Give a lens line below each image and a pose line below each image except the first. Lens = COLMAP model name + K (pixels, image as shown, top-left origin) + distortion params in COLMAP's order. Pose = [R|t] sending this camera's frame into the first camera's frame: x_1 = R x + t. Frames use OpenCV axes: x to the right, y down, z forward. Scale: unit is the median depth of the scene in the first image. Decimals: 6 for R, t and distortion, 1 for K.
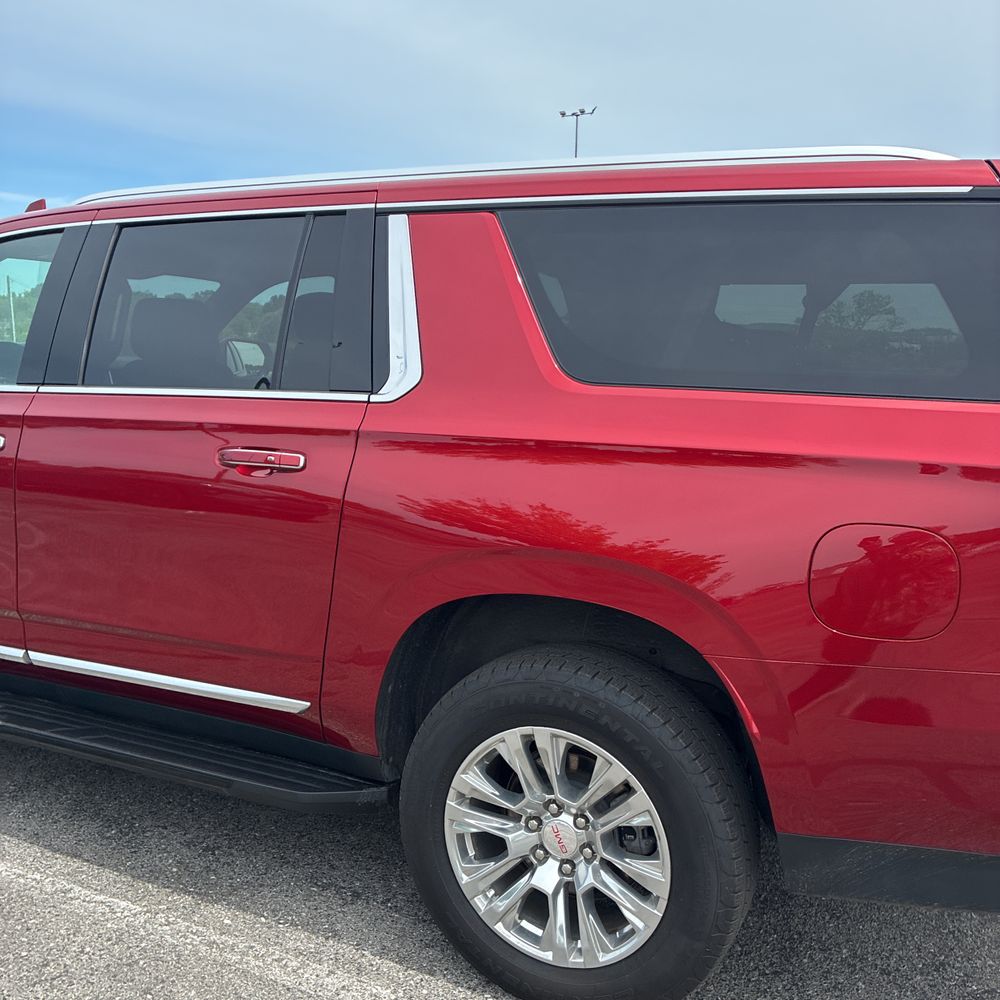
lens RADIAL K [[1019.0, 0, 497.2], [0, 1019.0, 497.6], [0, 0, 1]] dist [0.023681, 0.000000]
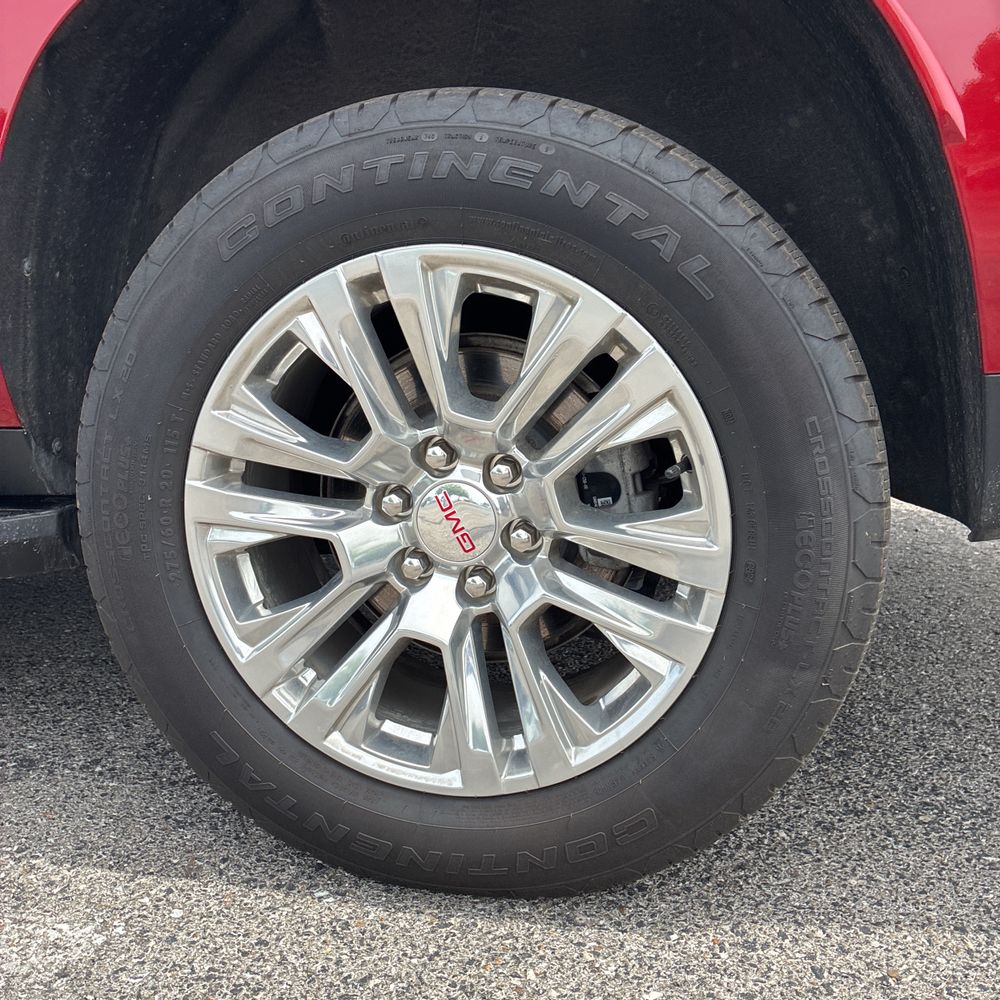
lens RADIAL K [[952.3, 0, 505.2], [0, 952.3, 503.5], [0, 0, 1]] dist [0.011227, 0.000000]
pose [[0.963585, -0.092801, 0.250783, -0.021655], [0.080542, 0.995019, 0.058735, 0.300672], [-0.254985, -0.036398, 0.966260, 0.586418]]
